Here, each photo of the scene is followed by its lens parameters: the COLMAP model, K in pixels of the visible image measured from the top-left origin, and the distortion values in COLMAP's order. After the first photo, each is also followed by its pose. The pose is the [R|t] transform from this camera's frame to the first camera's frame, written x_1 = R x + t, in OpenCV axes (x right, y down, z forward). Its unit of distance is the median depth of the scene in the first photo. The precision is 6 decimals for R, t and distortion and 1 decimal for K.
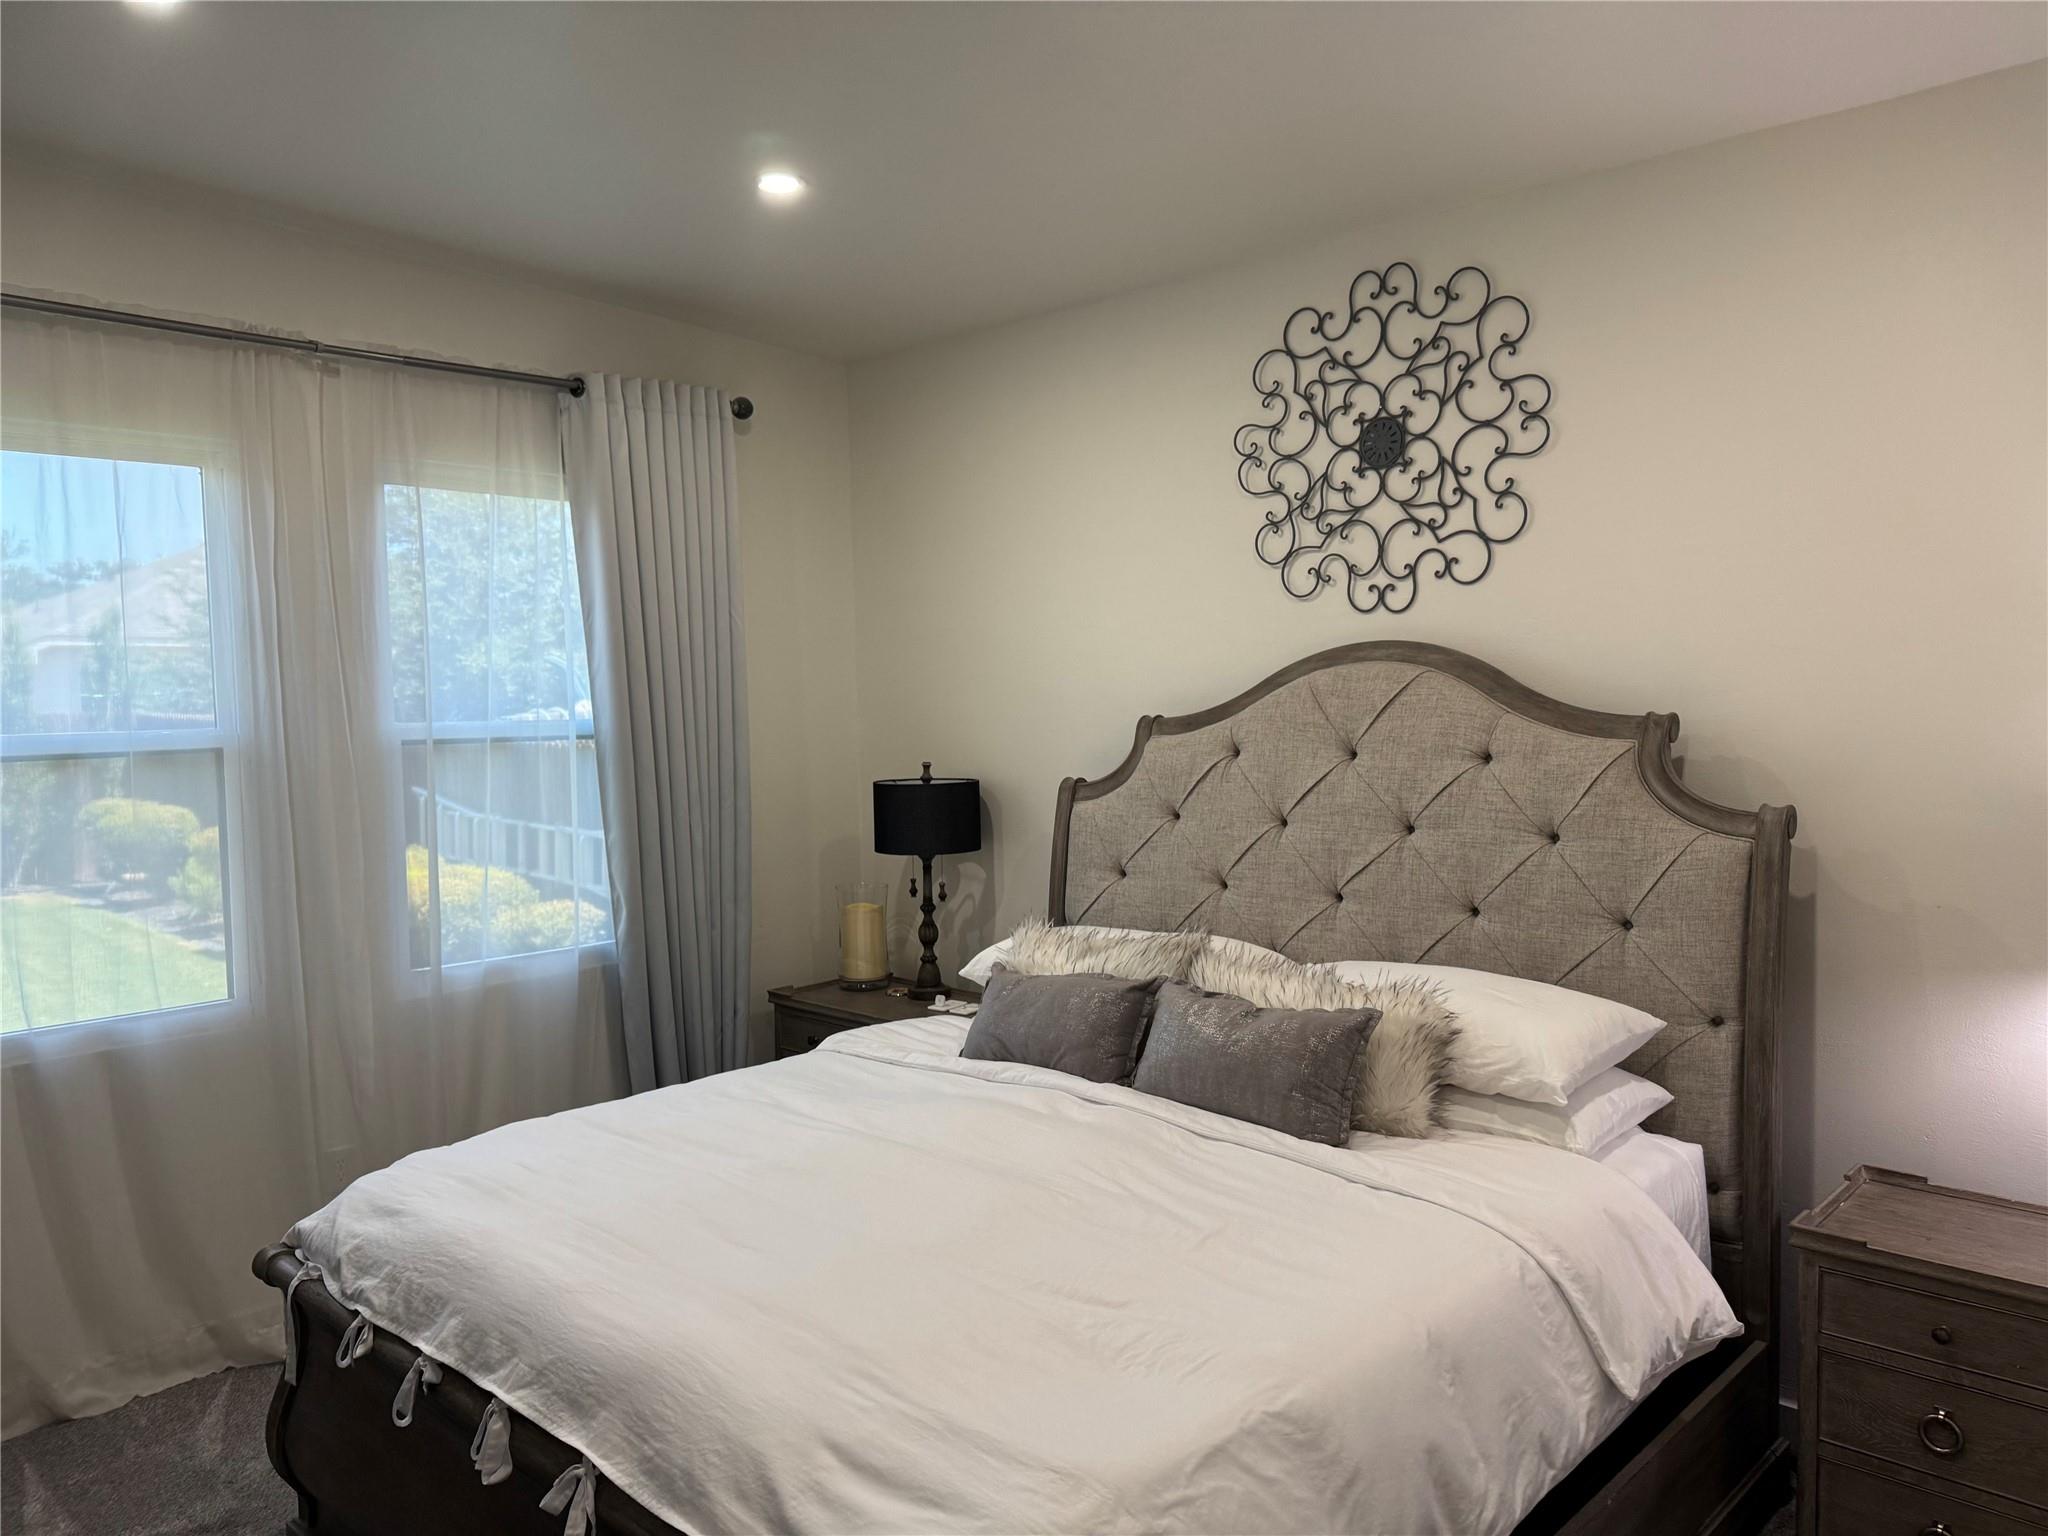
lens RADIAL K [[1478.0, 0, 1023.8], [0, 1478.0, 780.3], [0, 0, 1]] dist [0.092168, -0.062368]
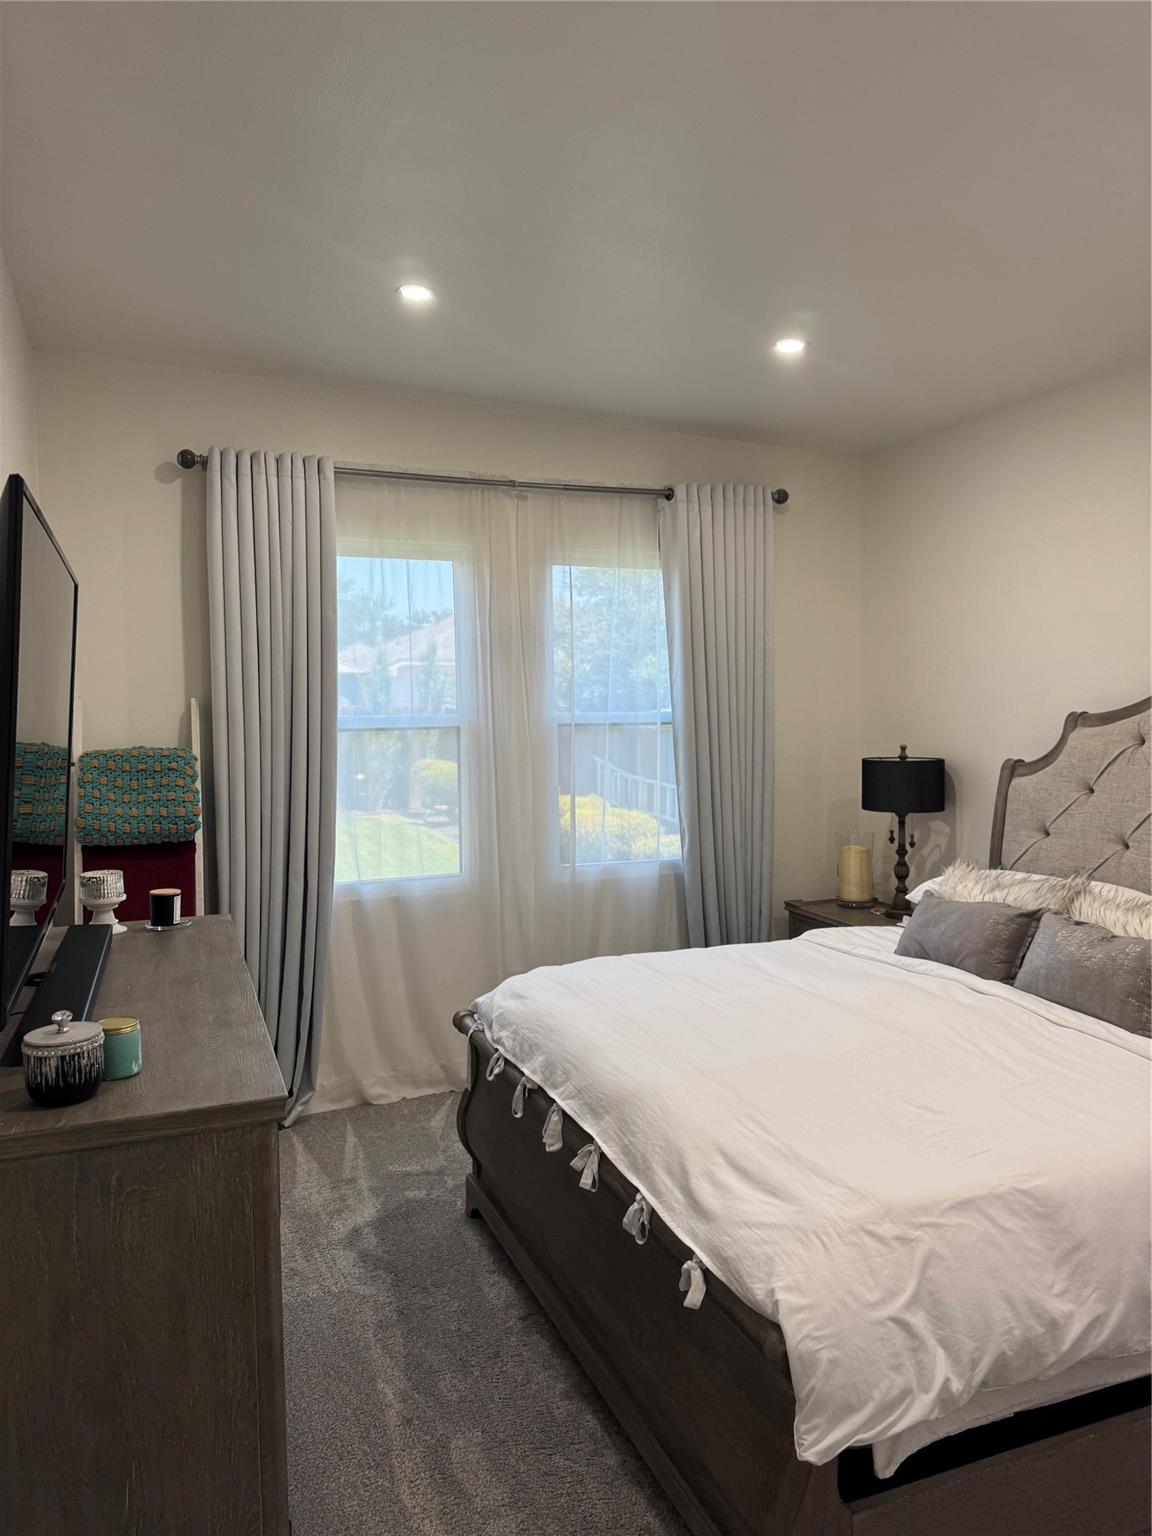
lens RADIAL K [[1097.9, 0, 576.0], [0, 1097.9, 768.0], [0, 0, 1]] dist [0.280737, -0.387302]
pose [[0.913414, 0.034669, -0.405552, 0.101236], [-0.032145, 0.999398, 0.013036, 0.006311], [0.405760, 0.001129, 0.913979, -0.091428]]
